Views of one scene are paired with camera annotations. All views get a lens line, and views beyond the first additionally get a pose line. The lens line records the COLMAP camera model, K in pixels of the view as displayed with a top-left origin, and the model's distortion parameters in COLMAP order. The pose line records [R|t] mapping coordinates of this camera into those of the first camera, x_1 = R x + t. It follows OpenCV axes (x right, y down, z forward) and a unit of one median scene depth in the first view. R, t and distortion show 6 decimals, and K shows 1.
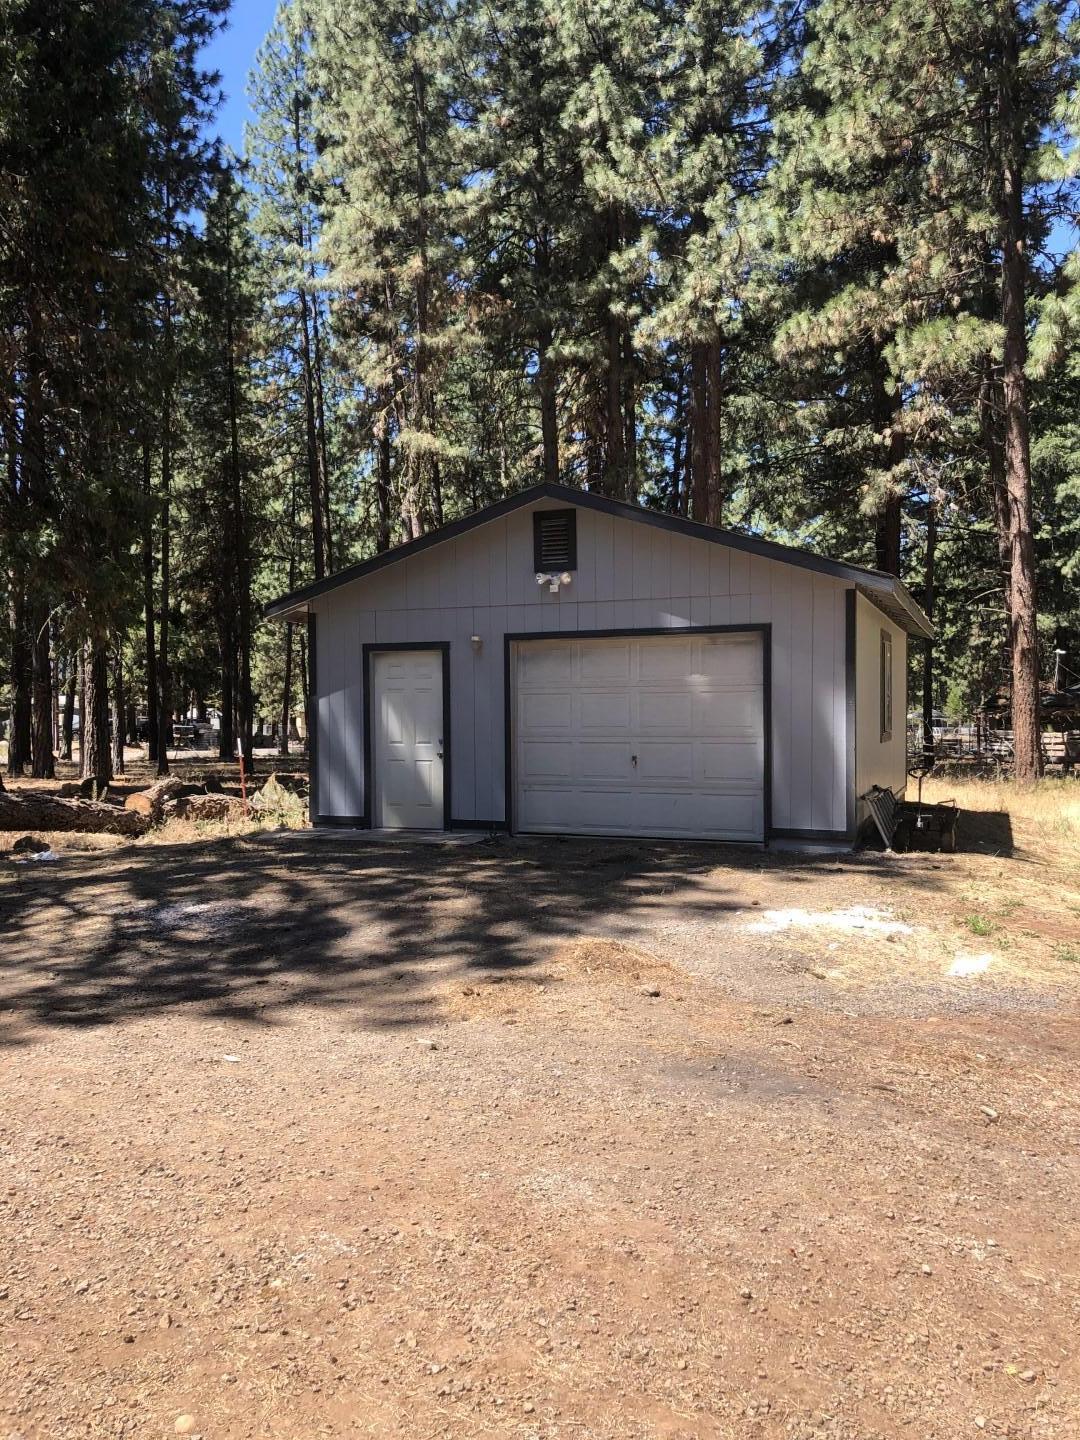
lens RADIAL K [[1163.5, 0, 540.0], [0, 1163.5, 720.0], [0, 0, 1]] dist [0.081081, -0.001651]
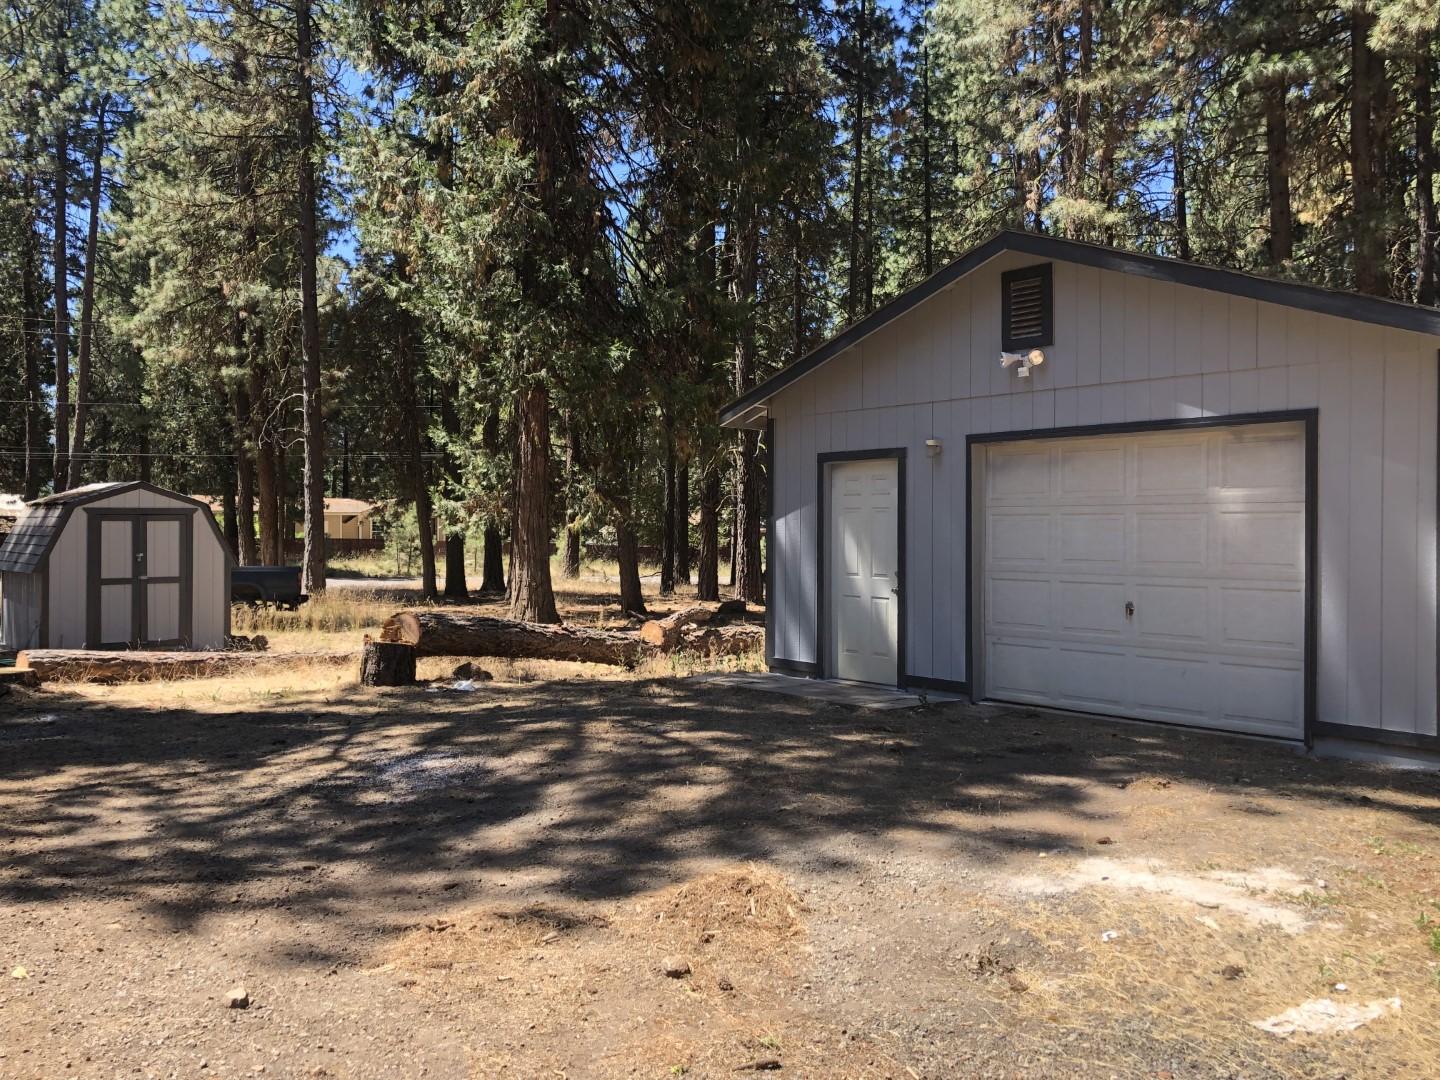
lens RADIAL K [[1265.7, 0, 720.0], [0, 1265.7, 540.0], [0, 0, 1]] dist [0.014023, 0.001828]
pose [[0.874407, 0.013219, -0.485014, 0.234408], [-0.014857, 0.999890, 0.000466, -0.003781], [0.484966, 0.006798, 0.874506, 0.201834]]
